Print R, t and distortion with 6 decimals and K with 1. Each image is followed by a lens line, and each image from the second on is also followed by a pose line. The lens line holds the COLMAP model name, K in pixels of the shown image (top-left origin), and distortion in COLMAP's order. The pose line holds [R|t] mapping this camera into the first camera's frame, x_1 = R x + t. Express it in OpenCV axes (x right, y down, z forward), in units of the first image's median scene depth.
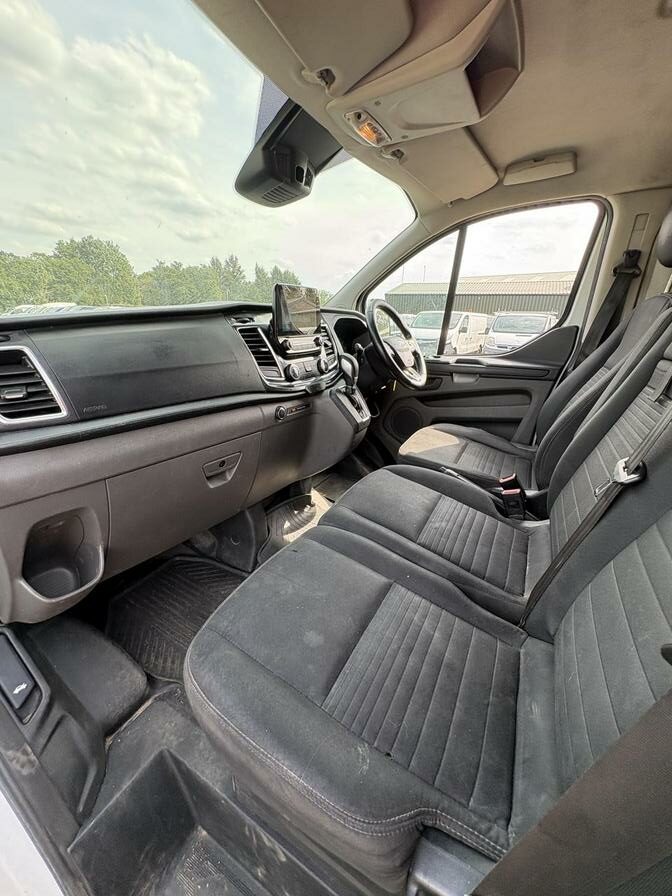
lens RADIAL K [[363.1, 0, 339.8], [0, 363.1, 445.4], [0, 0, 1]] dist [0.002421, 0.000080]
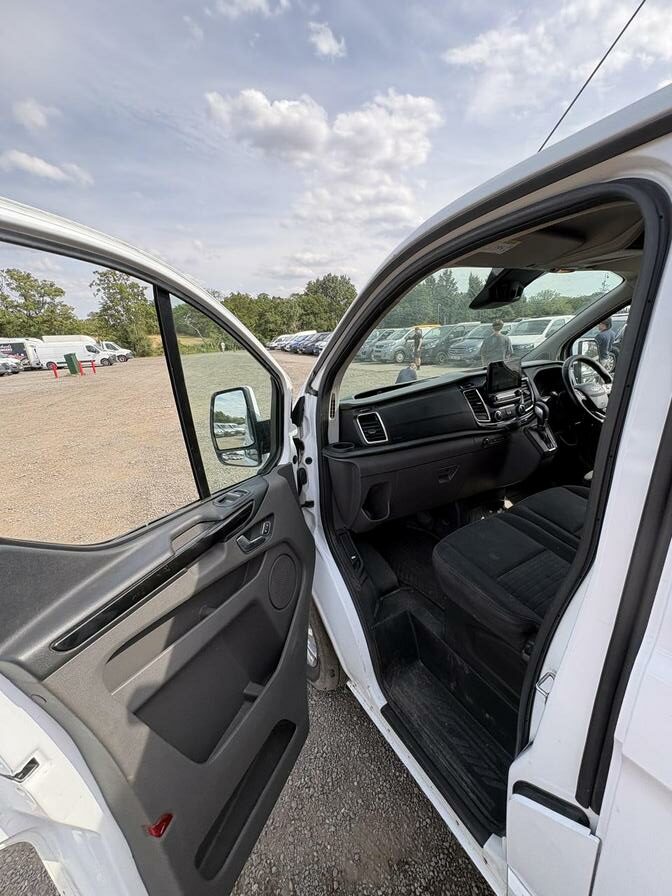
lens RADIAL K [[363.1, 0, 336.6], [0, 363.1, 449.8], [0, 0, 1]] dist [0.002421, 0.000080]
pose [[0.854991, 0.082130, -0.512098, 0.072123], [-0.091572, 0.995775, 0.006815, -0.005822], [0.510494, 0.041067, 0.858900, -0.530728]]
